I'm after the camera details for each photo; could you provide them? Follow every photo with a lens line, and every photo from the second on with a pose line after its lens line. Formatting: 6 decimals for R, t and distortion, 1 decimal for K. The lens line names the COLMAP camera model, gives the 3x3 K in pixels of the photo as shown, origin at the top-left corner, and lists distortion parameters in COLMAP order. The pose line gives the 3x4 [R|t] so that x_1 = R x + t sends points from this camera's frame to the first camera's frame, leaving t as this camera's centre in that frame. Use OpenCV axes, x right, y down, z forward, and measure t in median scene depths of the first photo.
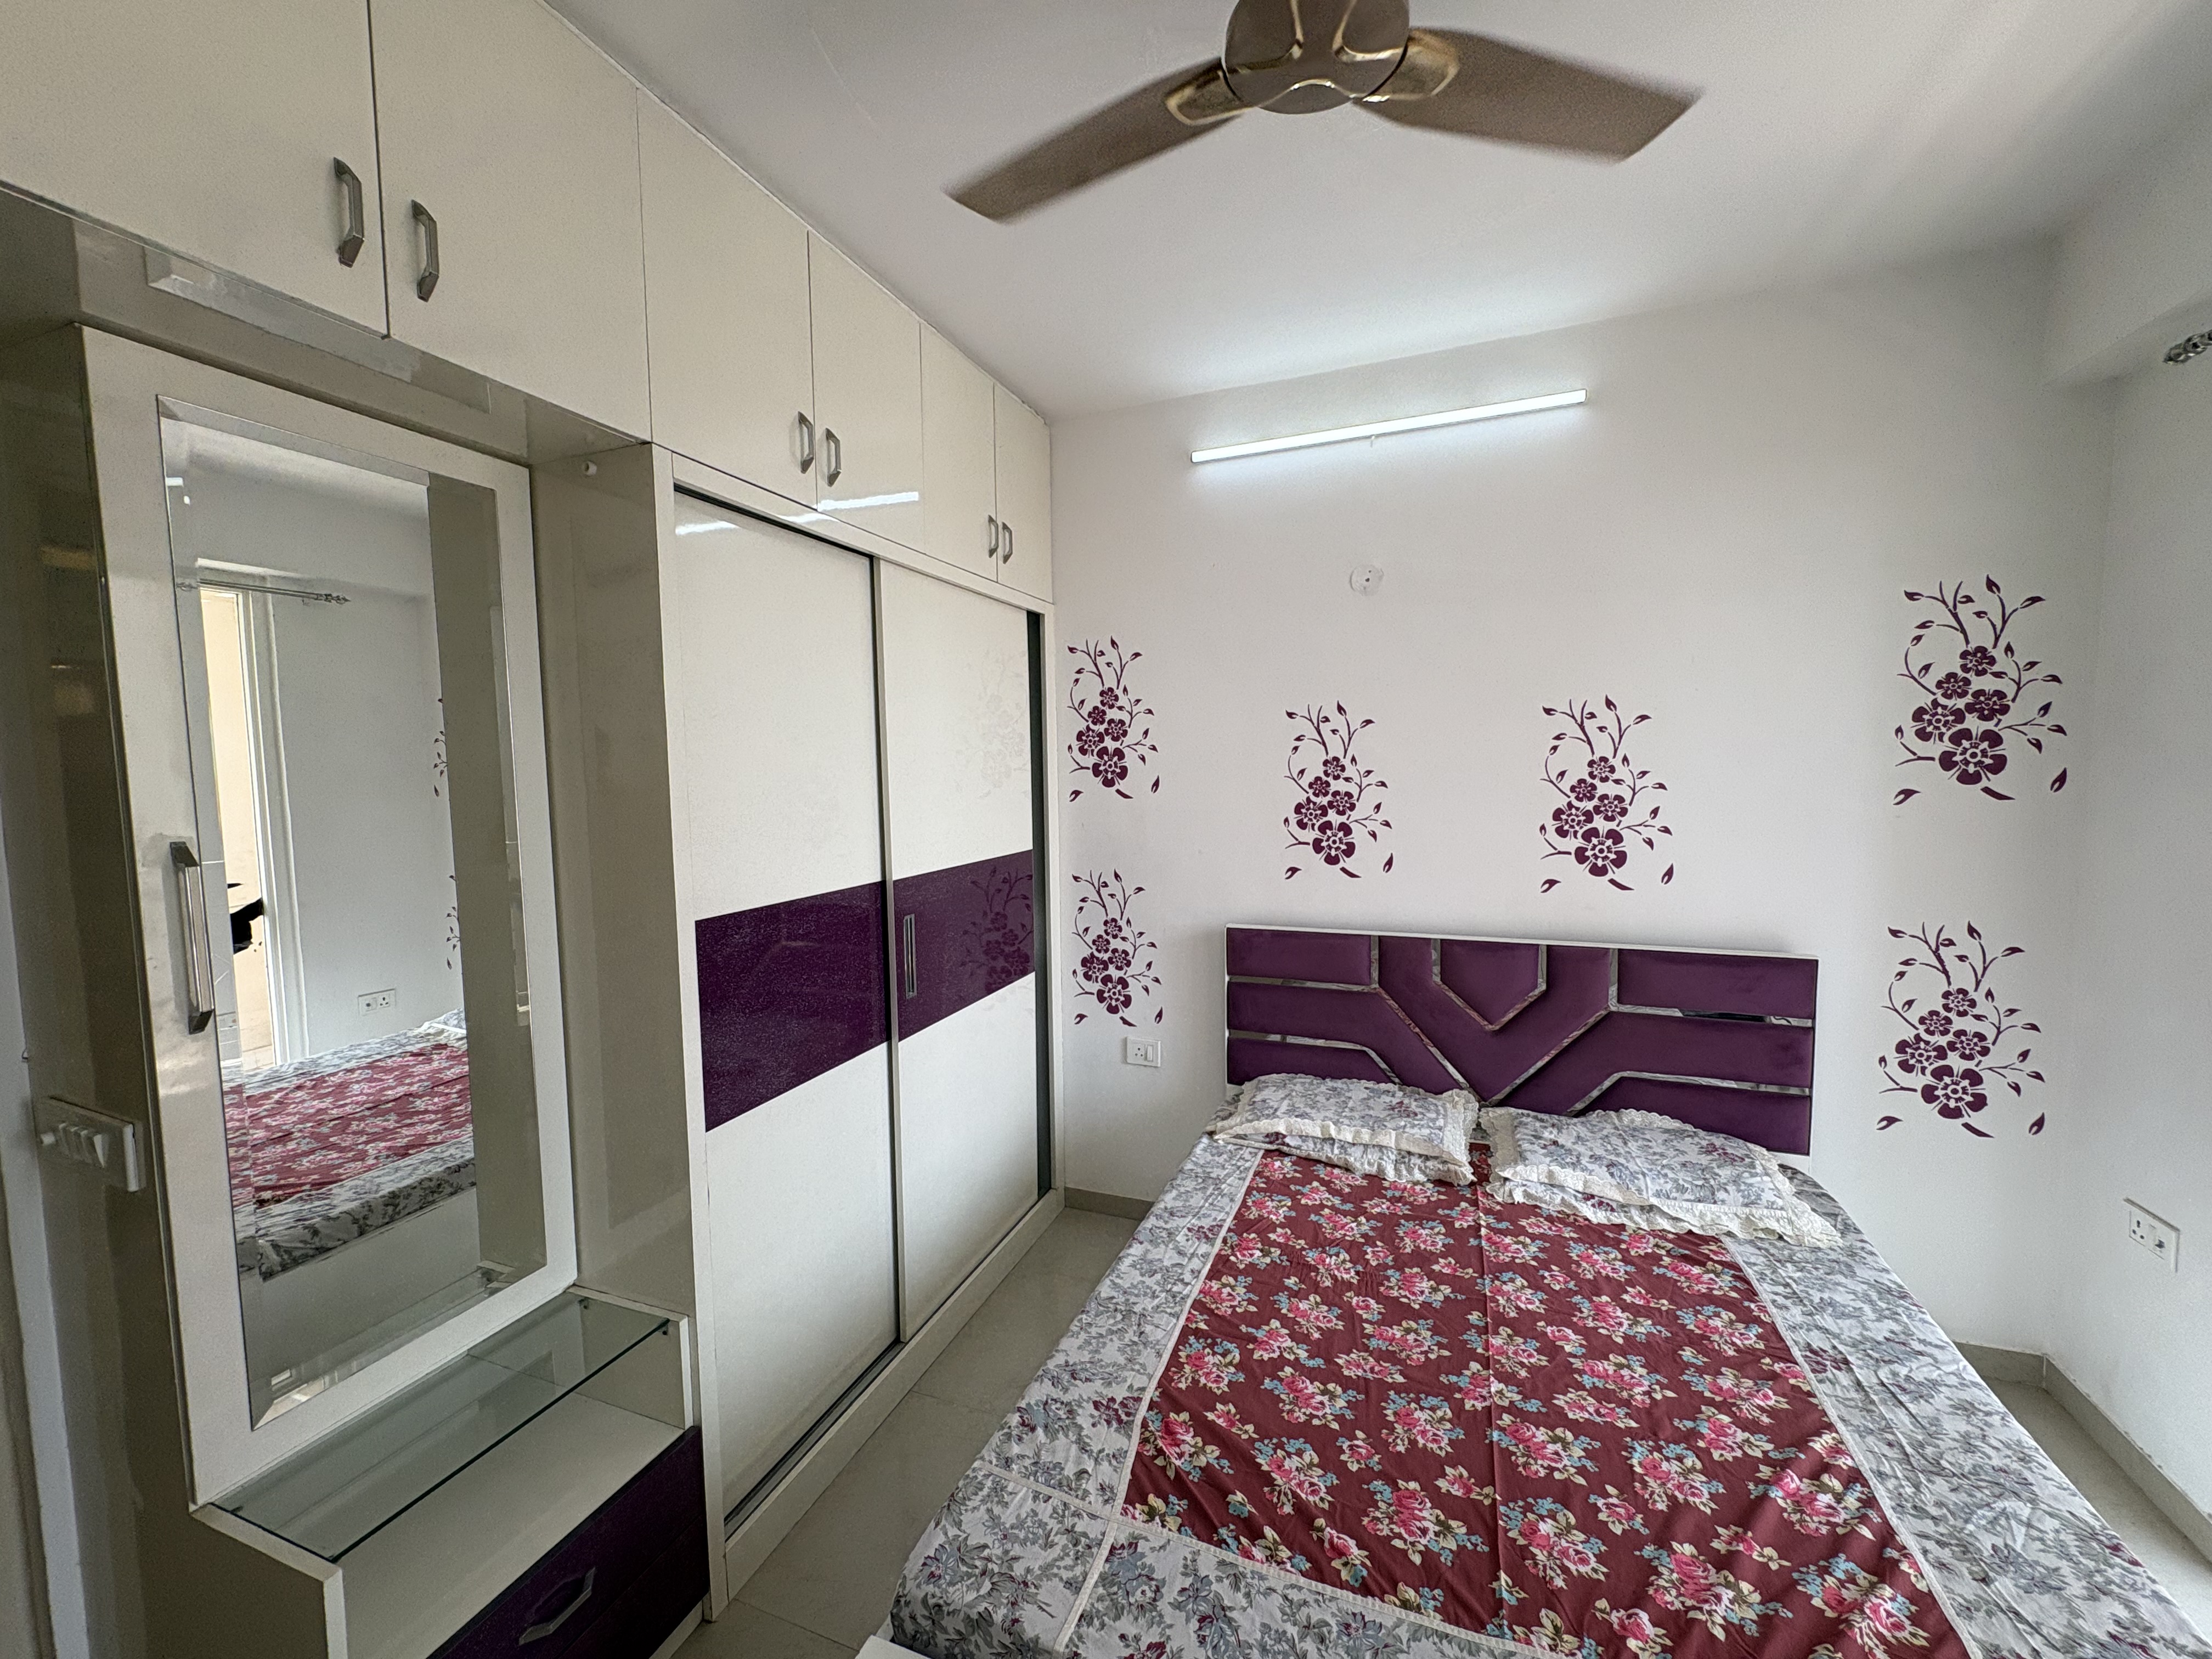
lens RADIAL K [[879.8, 0, 1106.0], [0, 879.8, 829.5], [0, 0, 1]] dist [-0.000309, 0.000332]
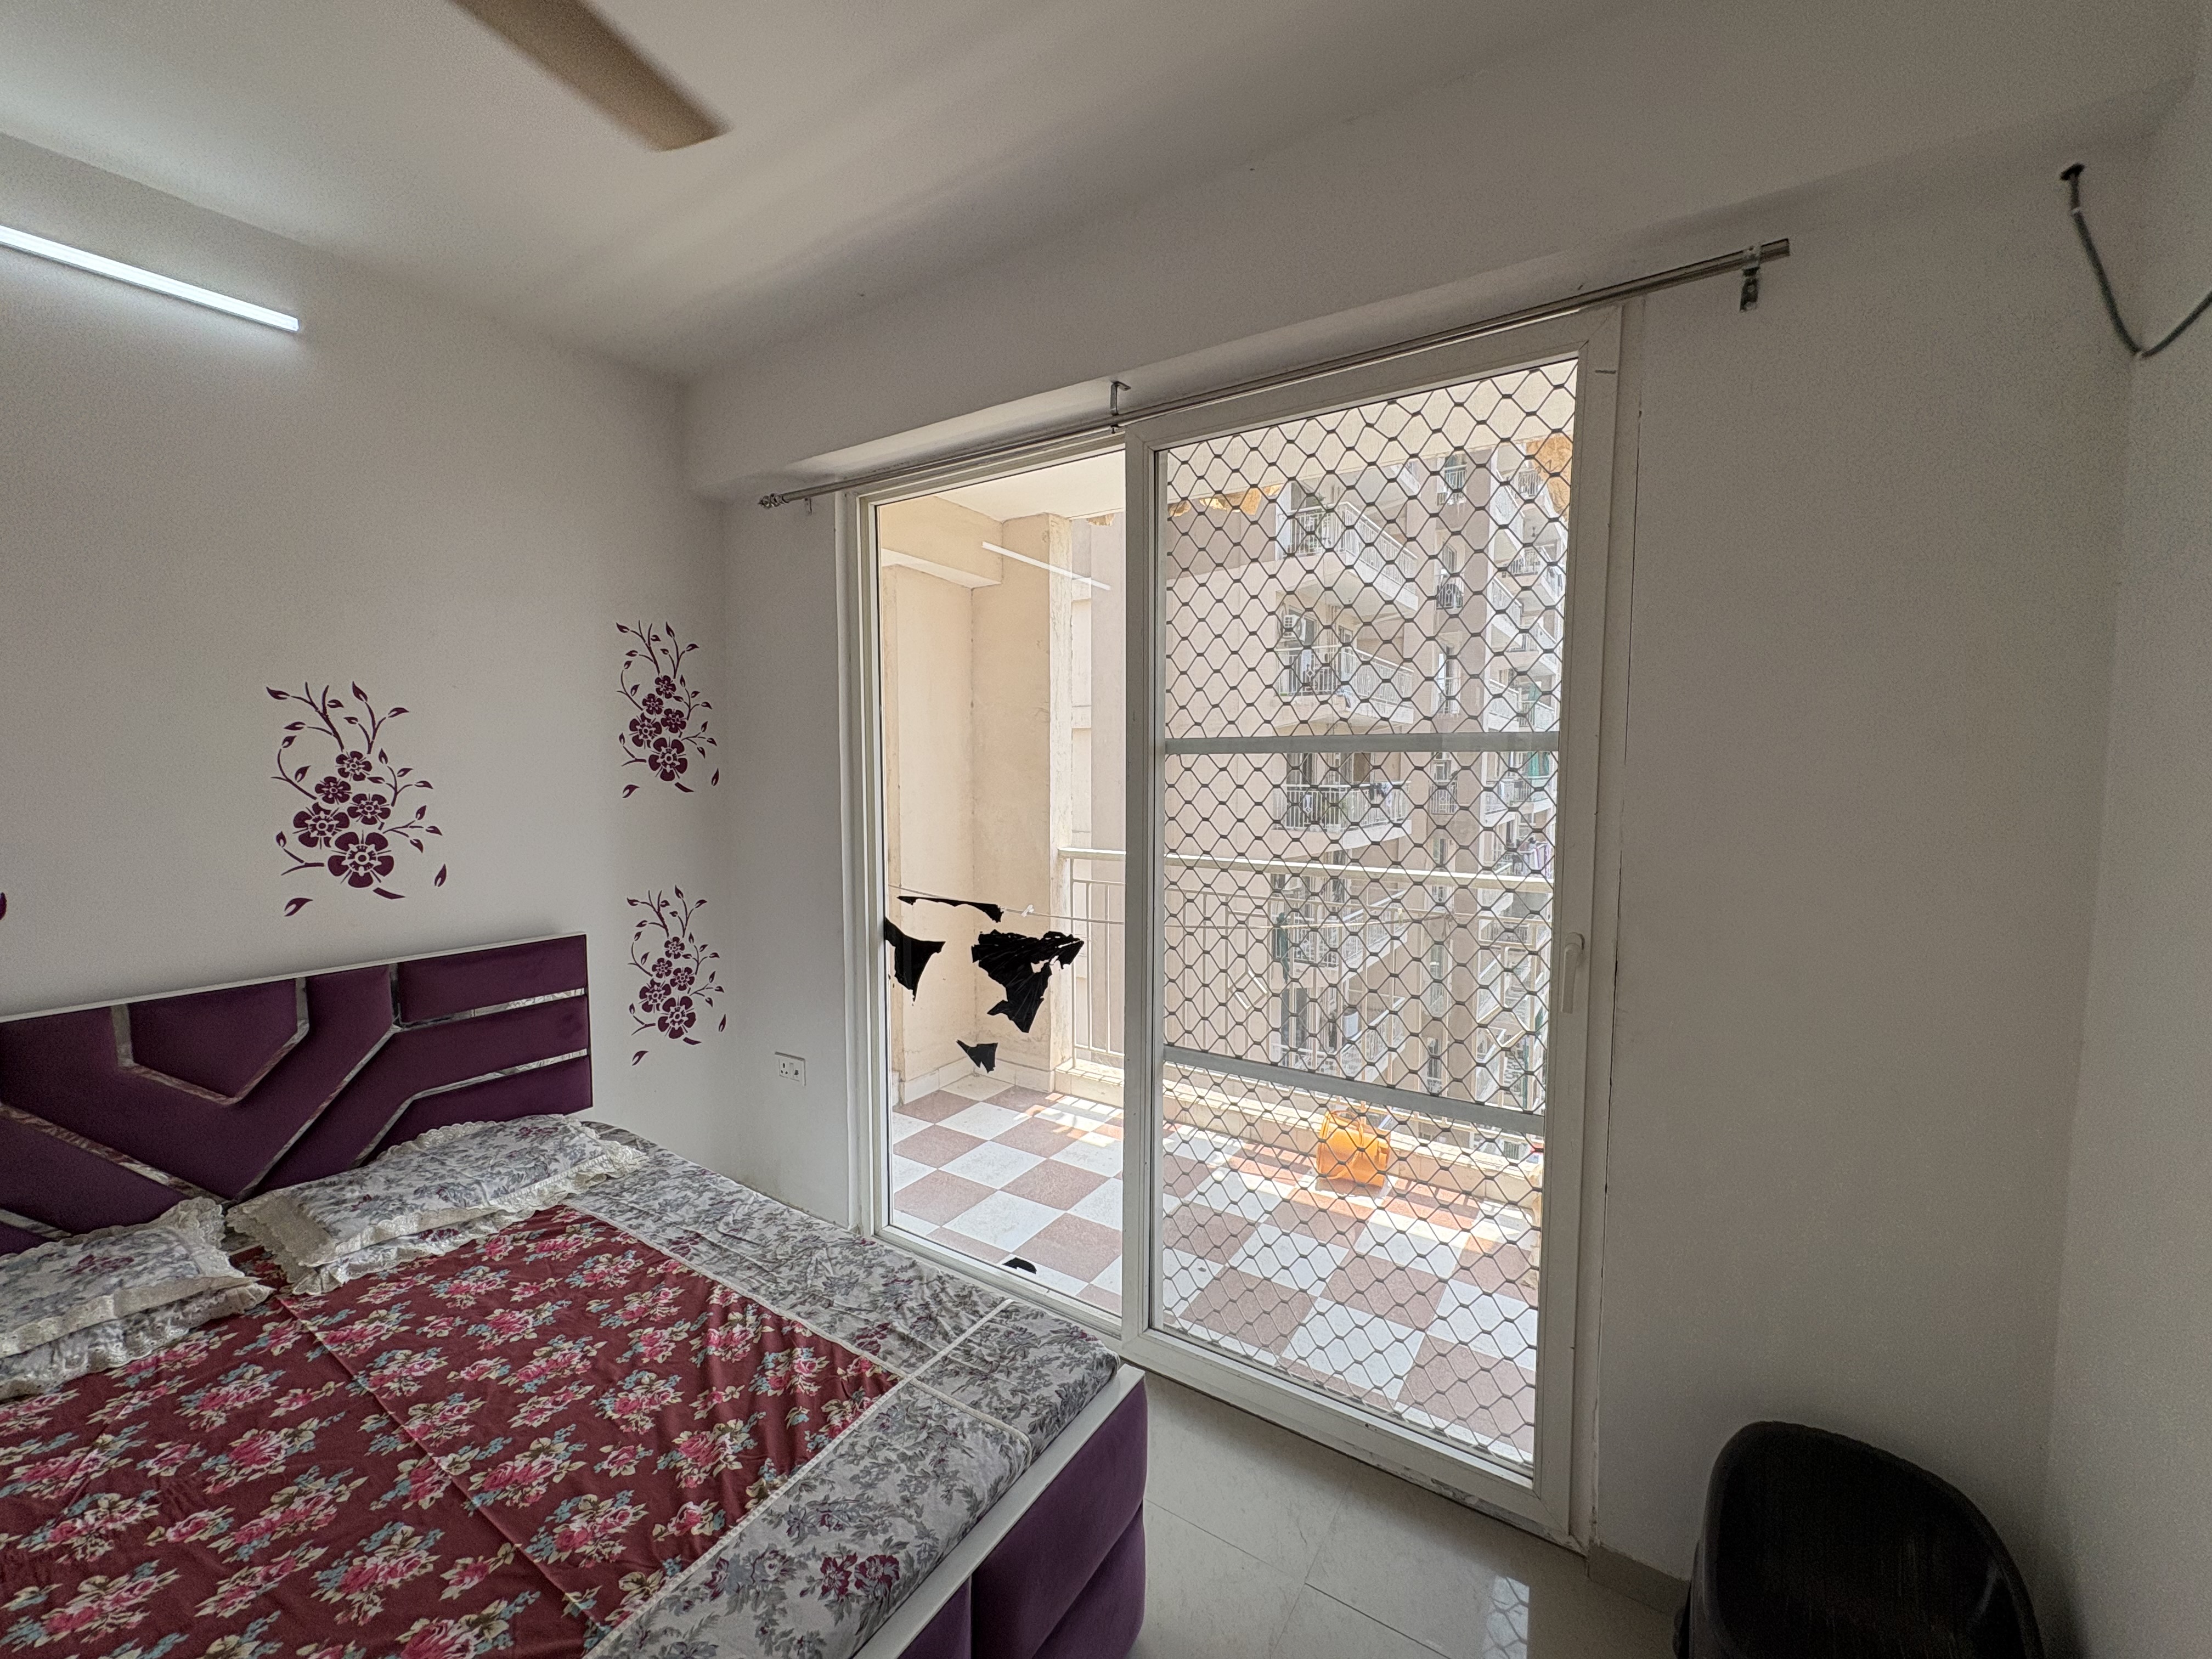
lens RADIAL K [[879.8, 0, 1106.0], [0, 879.8, 829.5], [0, 0, 1]] dist [-0.000309, 0.000332]
pose [[0.203881, -0.056006, 0.977392, -0.218983], [0.065547, 0.996903, 0.043451, 0.008943], [-0.976799, 0.055206, 0.206921, 0.126970]]
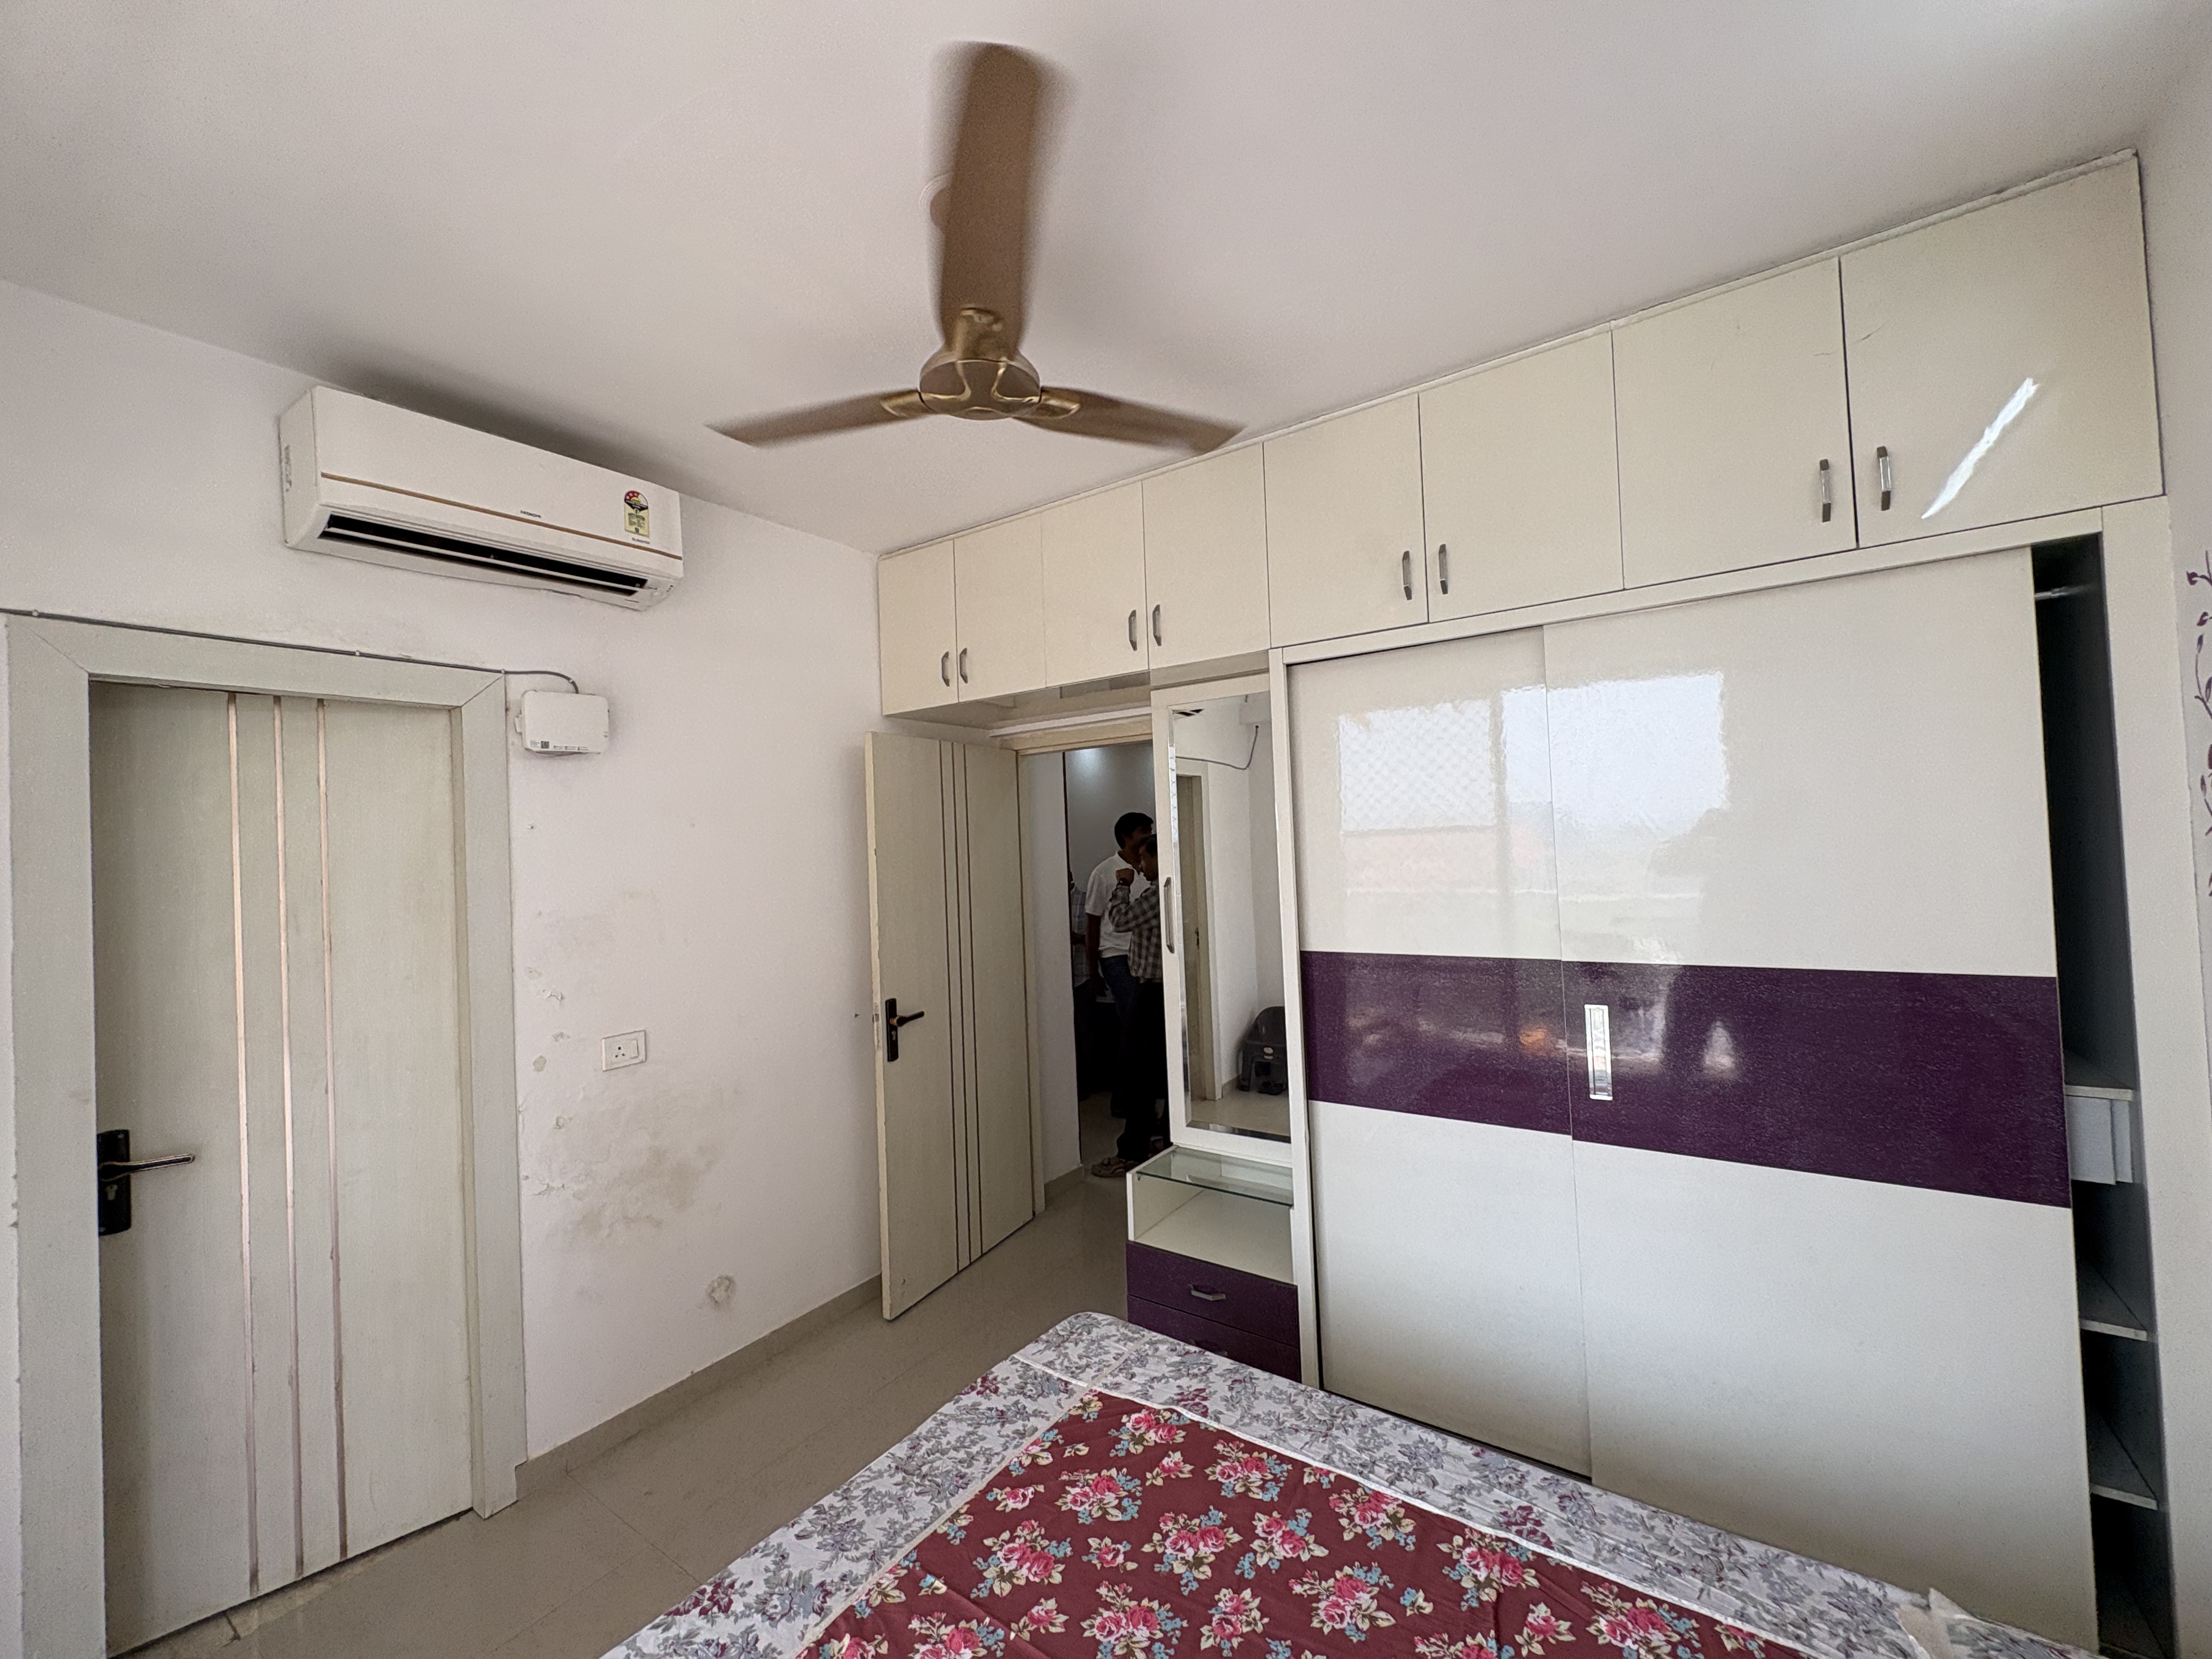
lens RADIAL K [[879.8, 0, 1106.0], [0, 879.8, 829.5], [0, 0, 1]] dist [-0.000309, 0.000332]
pose [[-0.238560, 0.008033, -0.971094, 1.029688], [-0.027841, 0.999498, 0.015108, -0.108874], [0.970729, 0.030640, -0.238217, 0.992234]]
